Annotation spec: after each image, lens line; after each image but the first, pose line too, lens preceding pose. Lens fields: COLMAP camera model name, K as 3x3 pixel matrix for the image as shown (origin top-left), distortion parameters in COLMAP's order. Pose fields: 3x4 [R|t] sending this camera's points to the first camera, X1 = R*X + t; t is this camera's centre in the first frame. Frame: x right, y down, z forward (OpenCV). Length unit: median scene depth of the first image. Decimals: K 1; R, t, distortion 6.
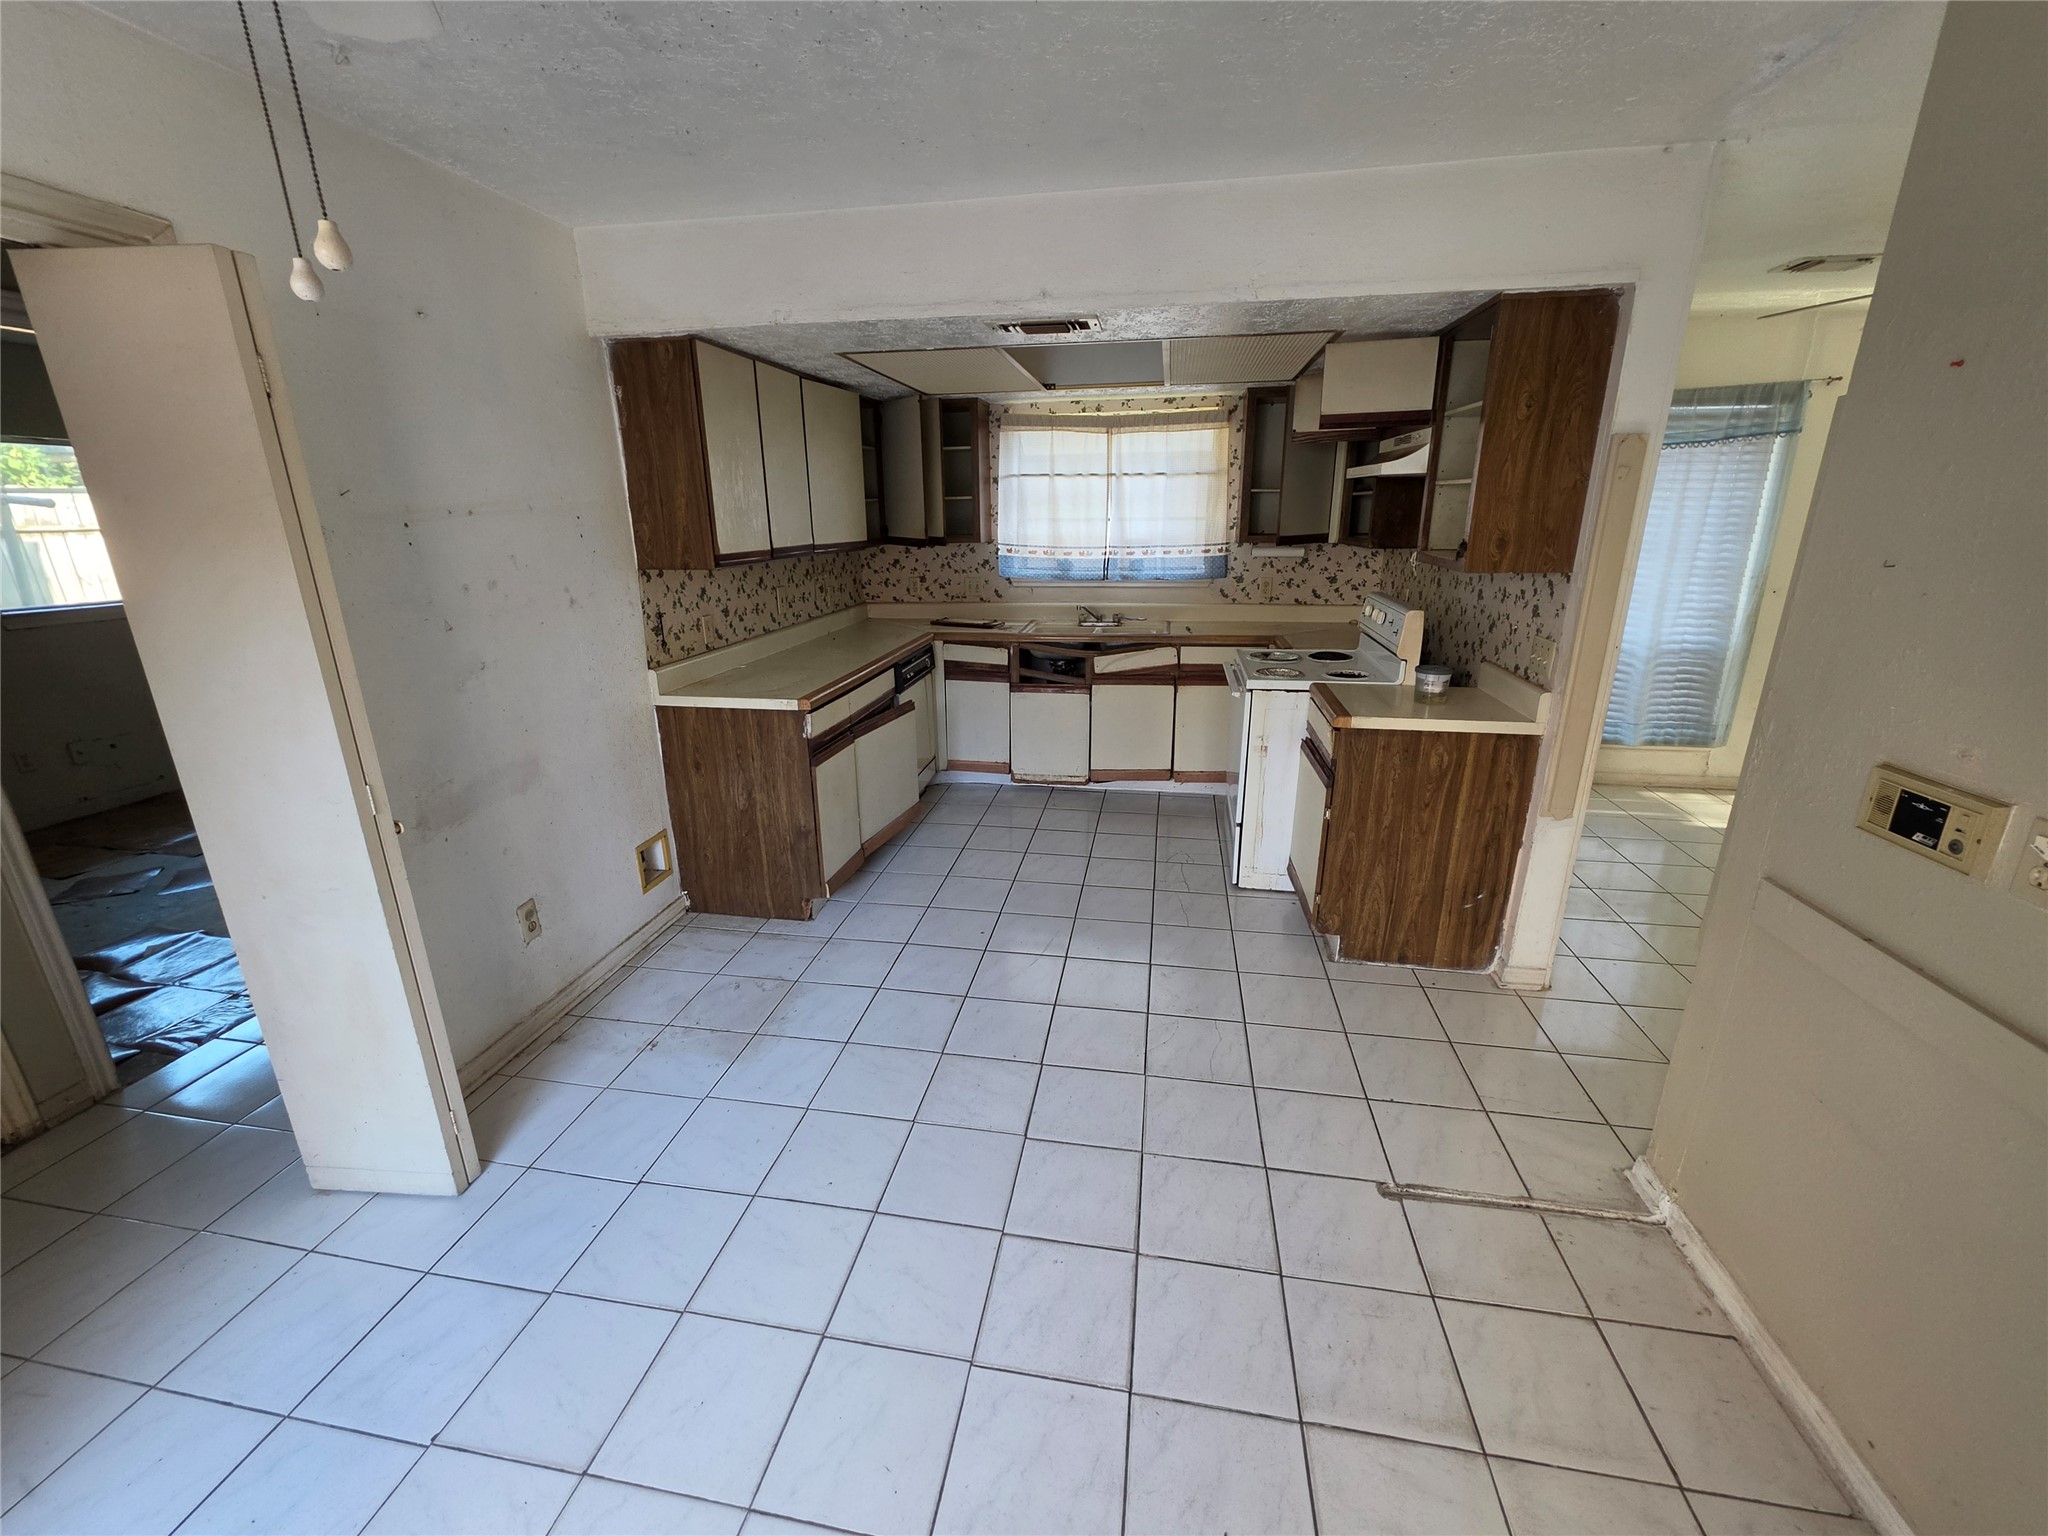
lens RADIAL K [[822.5, 0, 1021.2], [0, 822.5, 767.0], [0, 0, 1]] dist [-0.005563, 0.001639]
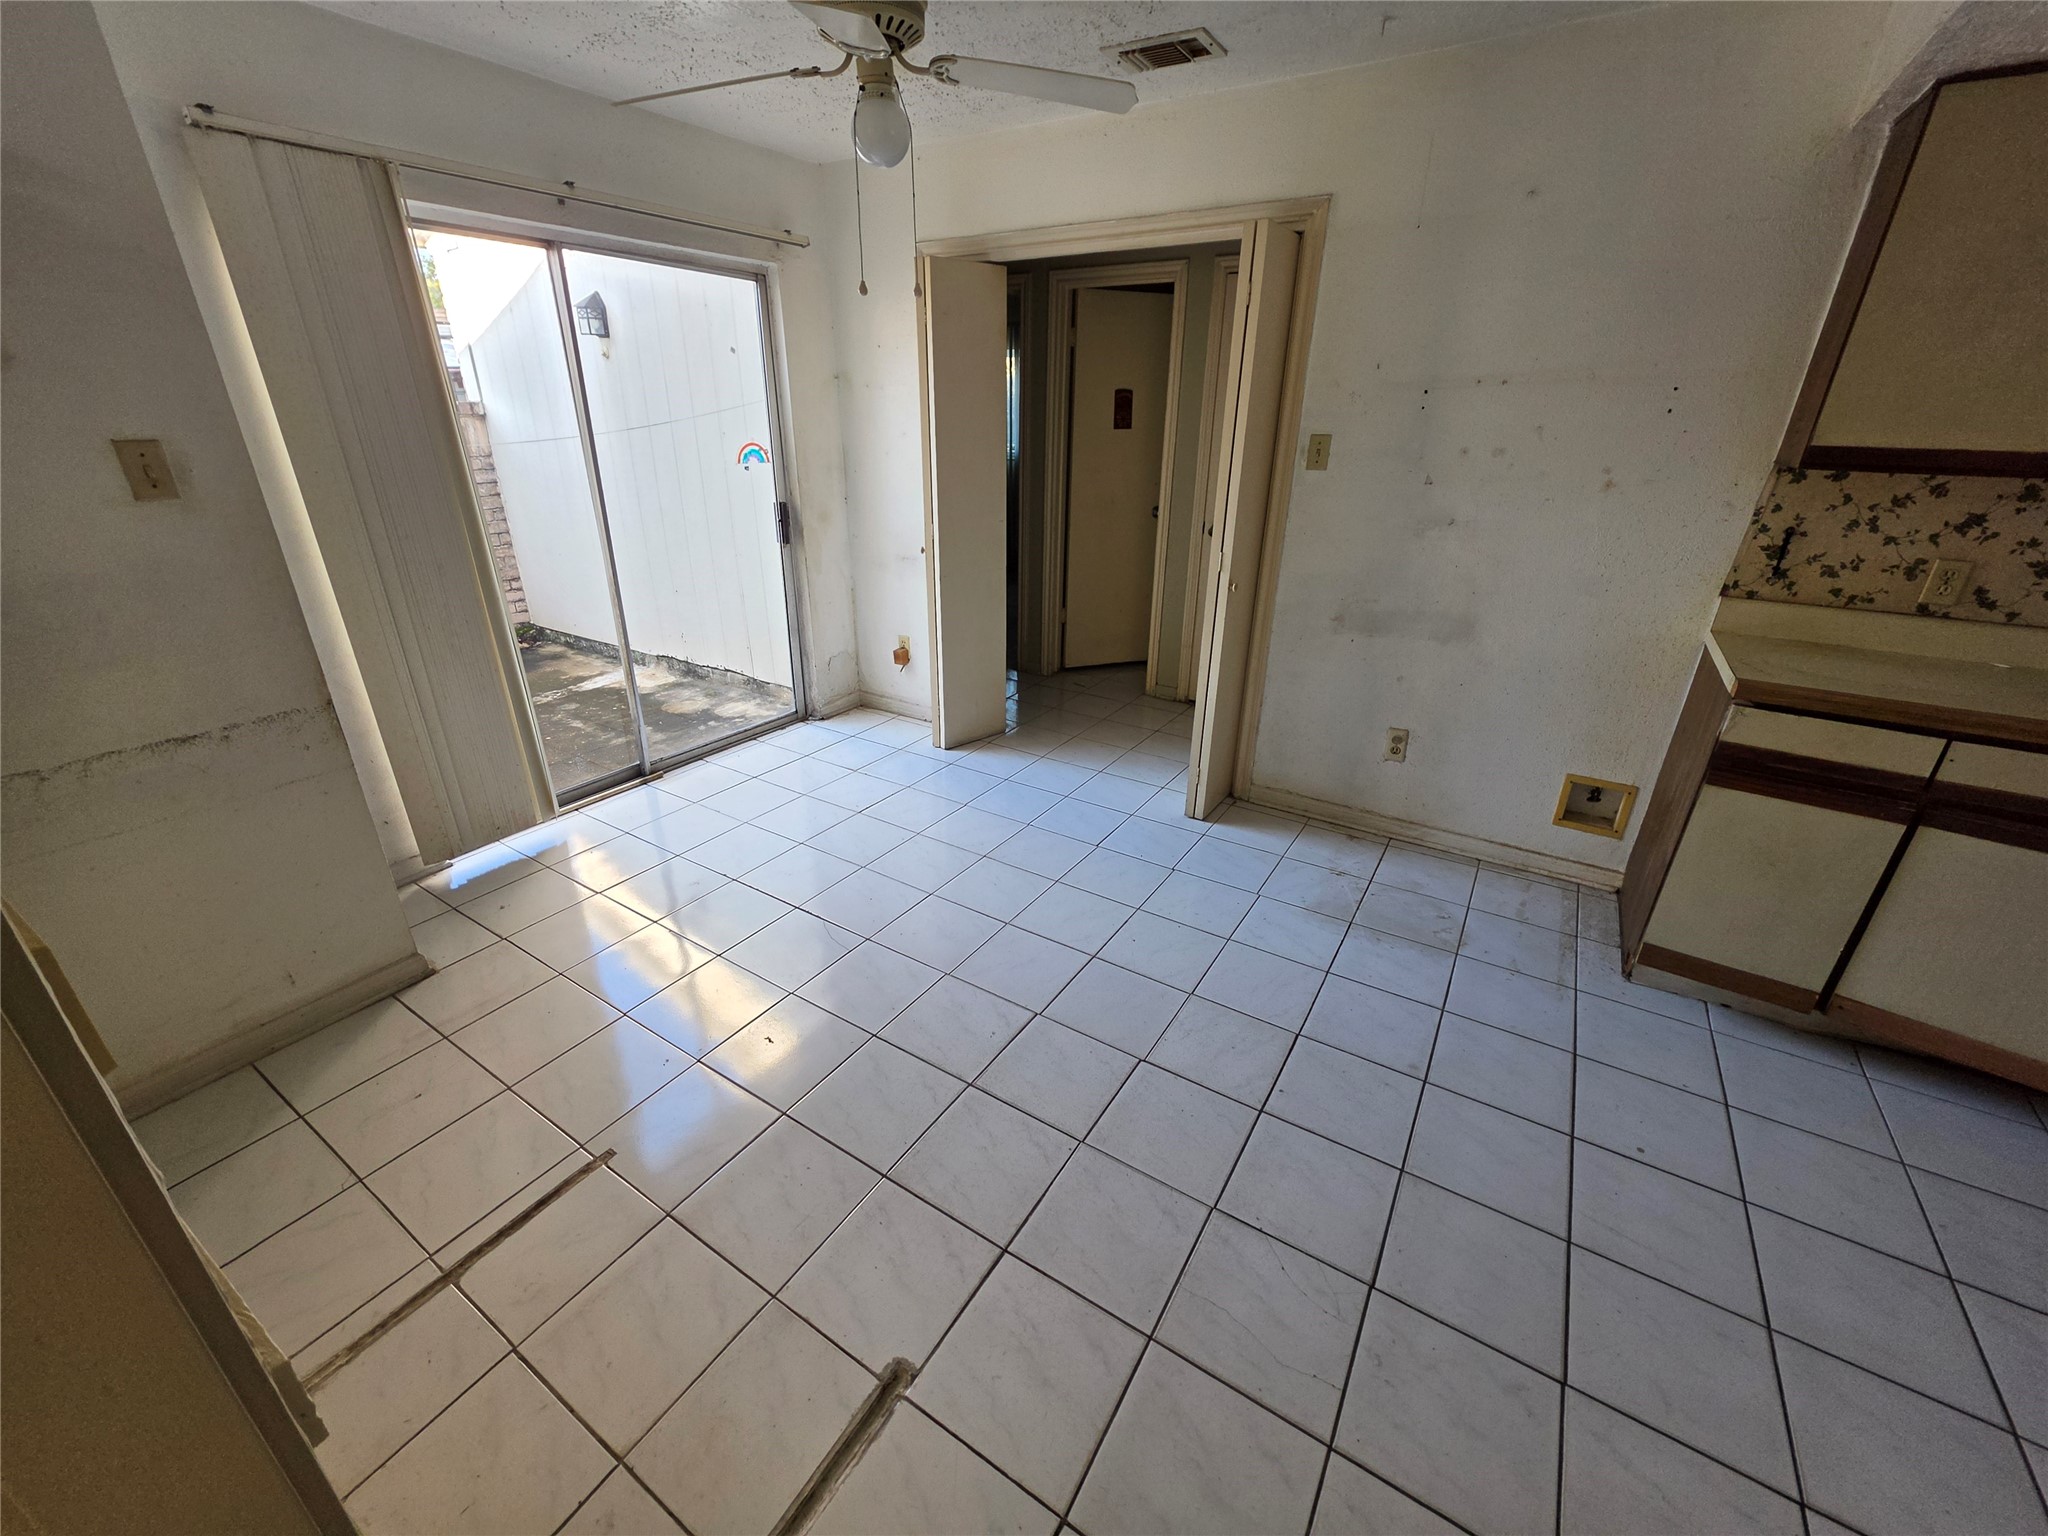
lens RADIAL K [[822.5, 0, 1021.7], [0, 822.5, 766.0], [0, 0, 1]] dist [-0.005563, 0.001639]
pose [[-0.386363, 0.373975, -0.843129, 0.489996], [-0.281833, 0.822526, 0.493986, -0.174012], [0.878234, 0.428479, -0.212395, 0.621807]]
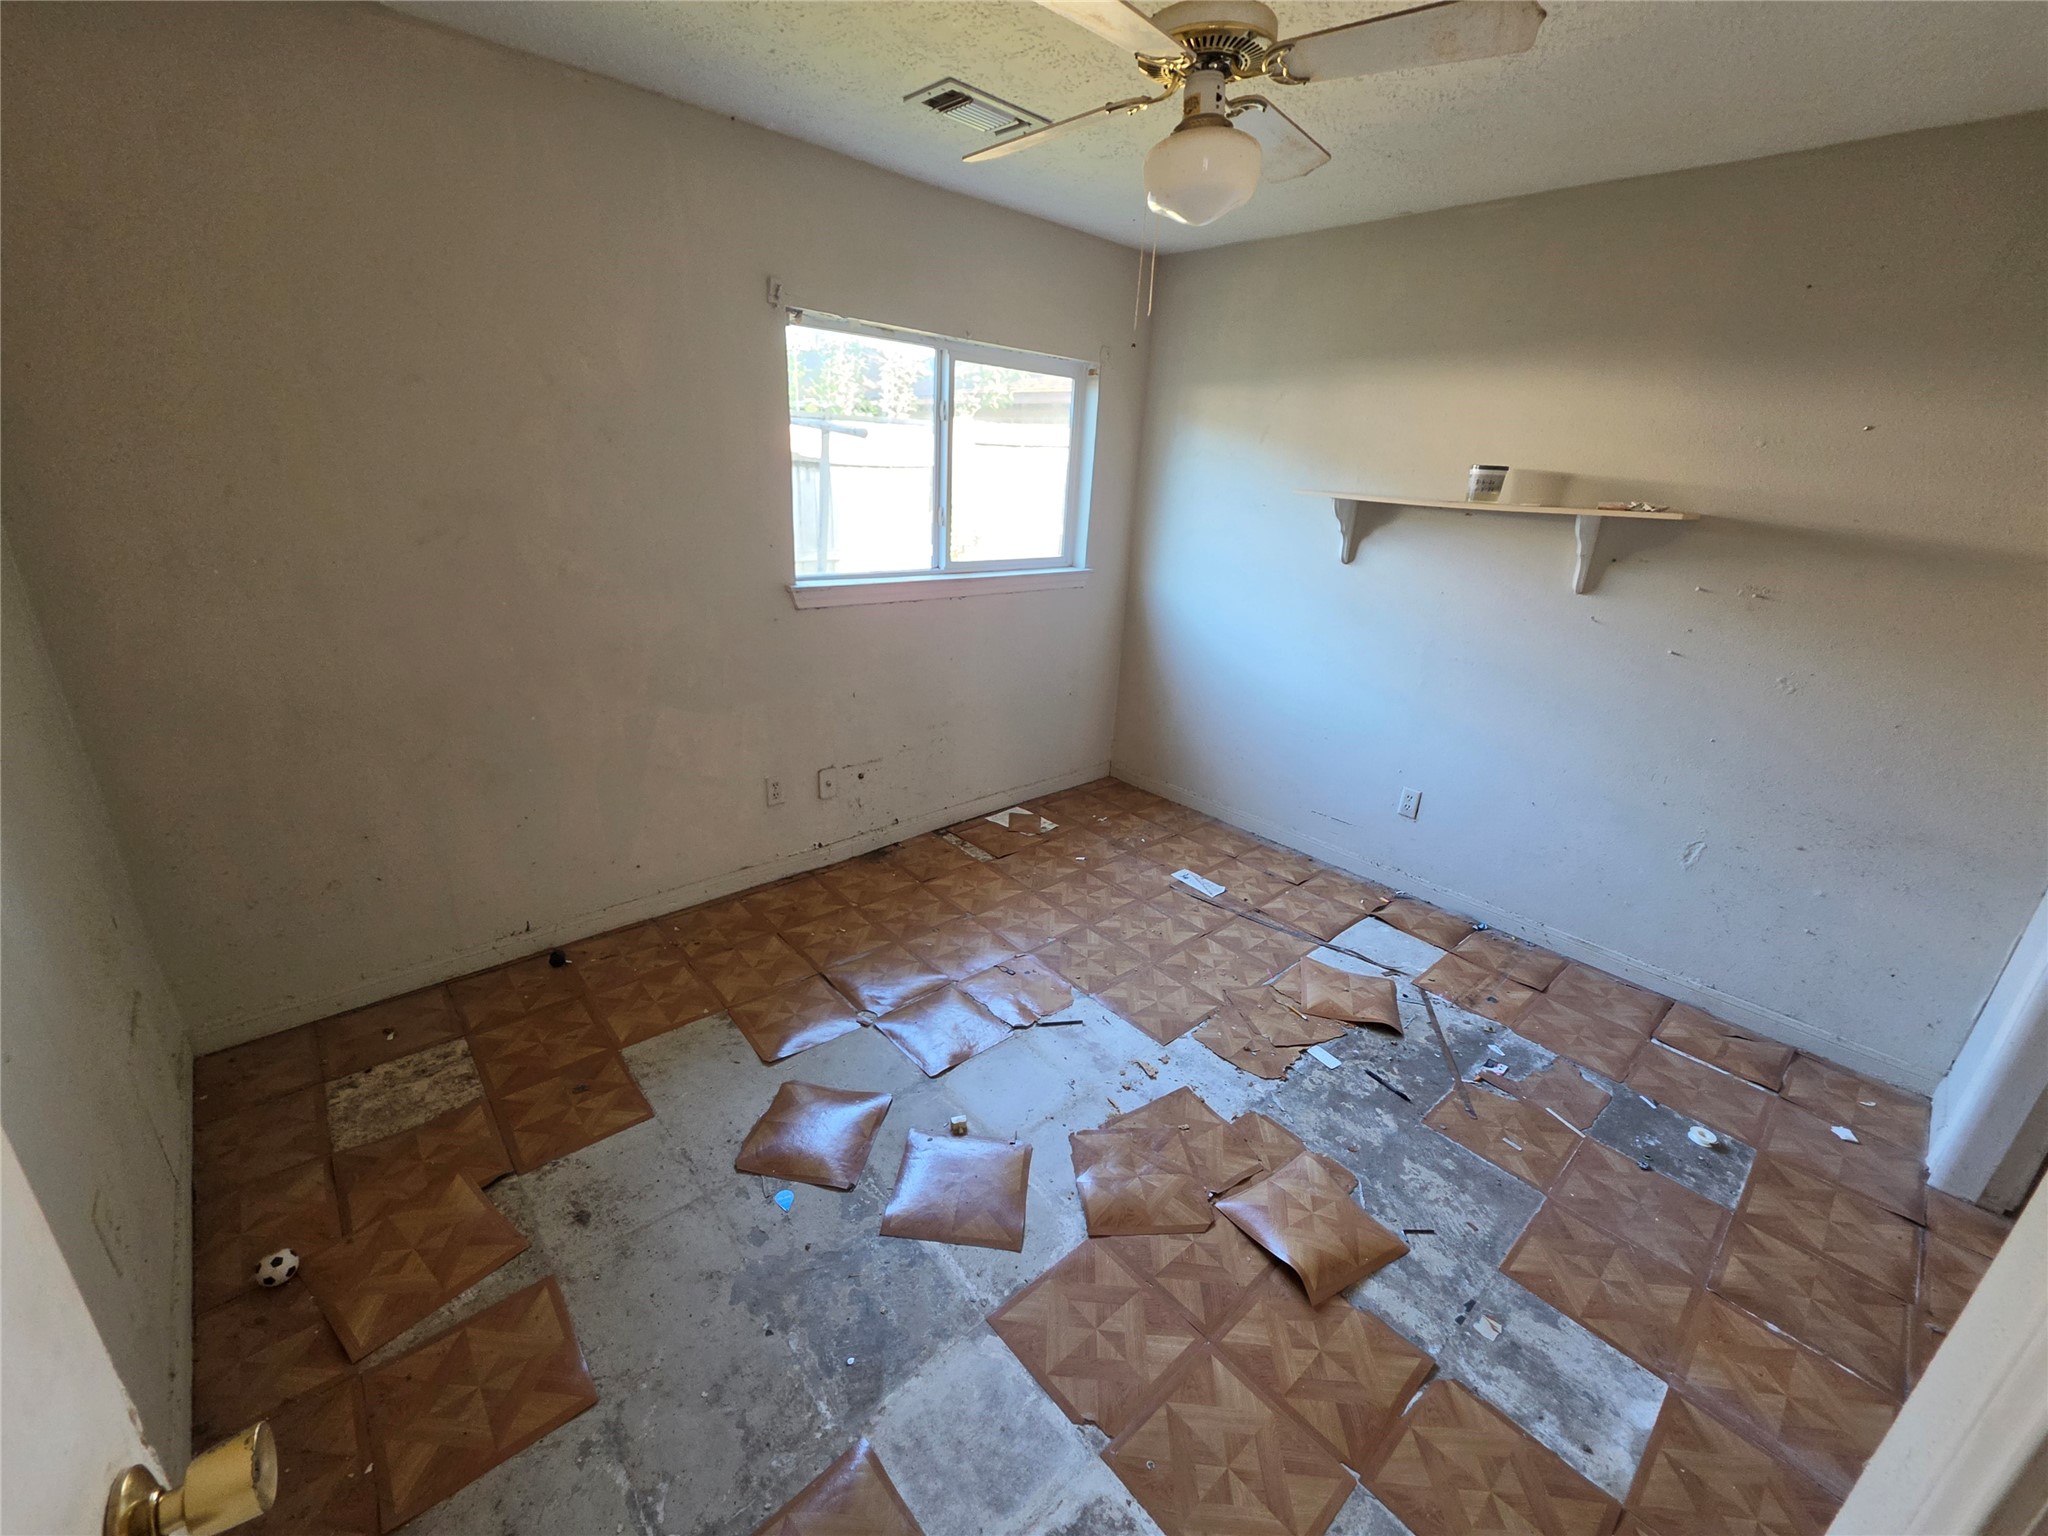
lens RADIAL K [[822.5, 0, 1023.9], [0, 822.5, 762.5], [0, 0, 1]] dist [-0.005563, 0.001639]
pose [[0.800501, 0.252767, -0.543421, -0.870699], [-0.237693, 0.966251, 0.099303, -0.202124], [0.550182, 0.049675, 0.833566, 0.688375]]
